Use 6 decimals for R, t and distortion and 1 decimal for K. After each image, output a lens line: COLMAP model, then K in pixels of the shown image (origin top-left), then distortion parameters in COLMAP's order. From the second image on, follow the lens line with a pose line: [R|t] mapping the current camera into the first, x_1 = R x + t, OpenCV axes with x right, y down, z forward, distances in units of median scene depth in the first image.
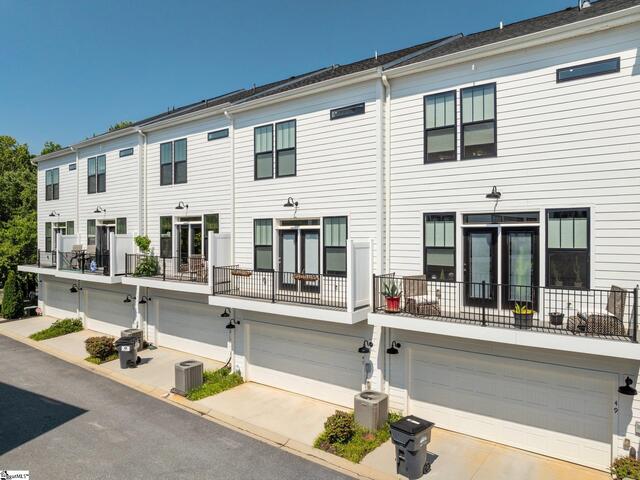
lens RADIAL K [[451.7, 0, 320.0], [0, 451.7, 240.0], [0, 0, 1]] dist [-0.027563, 0.000247]
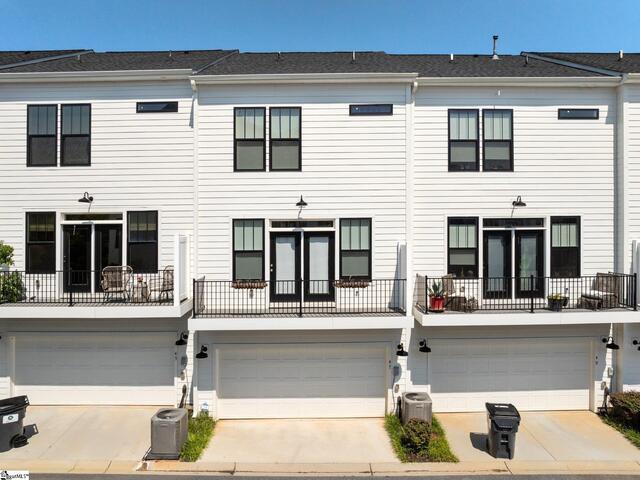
lens RADIAL K [[405.3, 0, 320.0], [0, 405.3, 240.0], [0, 0, 1]] dist [-0.023344, -0.001326]
pose [[0.791565, -0.005780, 0.611057, -0.572864], [0.012464, 0.999900, -0.006688, -0.001537], [-0.610958, 0.012910, 0.791558, 0.396577]]
